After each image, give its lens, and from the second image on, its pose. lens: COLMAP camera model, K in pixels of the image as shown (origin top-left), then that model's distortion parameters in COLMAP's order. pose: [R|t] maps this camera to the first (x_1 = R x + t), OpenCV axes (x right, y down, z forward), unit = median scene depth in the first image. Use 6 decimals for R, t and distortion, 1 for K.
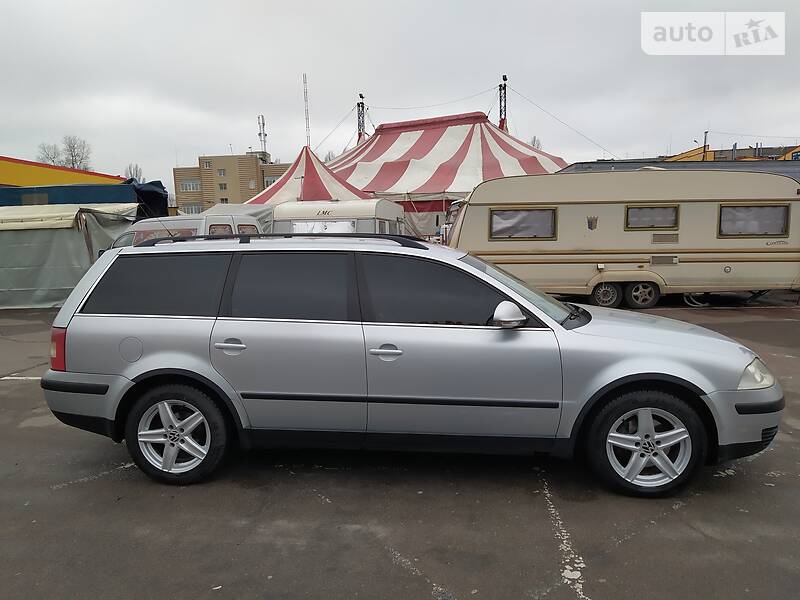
lens RADIAL K [[593.2, 0, 403.7], [0, 593.2, 300.5], [0, 0, 1]] dist [0.108315, -0.150012]
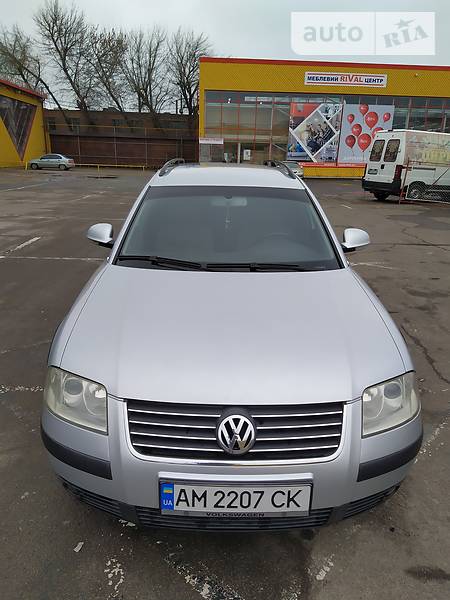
lens RADIAL K [[444.9, 0, 225.0], [0, 444.9, 300.0], [0, 0, 1]] dist [0.108315, -0.150012]
pose [[0.097889, 0.330076, -0.938865, 0.277383], [-0.135461, 0.939035, 0.316012, -0.043989], [0.985935, 0.096246, 0.136633, 0.287905]]
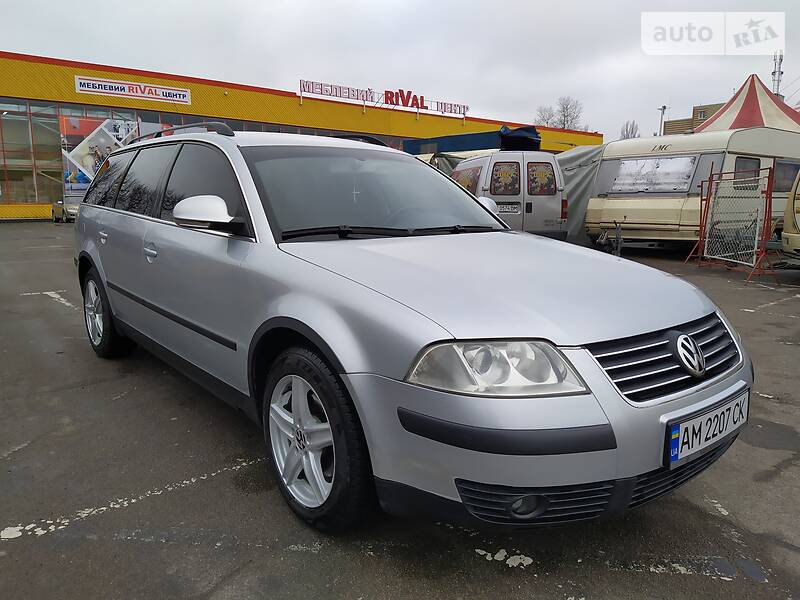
lens RADIAL K [[593.2, 0, 403.7], [0, 593.2, 300.5], [0, 0, 1]] dist [0.108315, -0.150012]
pose [[0.702760, 0.142074, -0.697097, 0.224876], [-0.096292, 0.989835, 0.104661, 0.007254], [0.704881, -0.006427, 0.709297, 0.163724]]
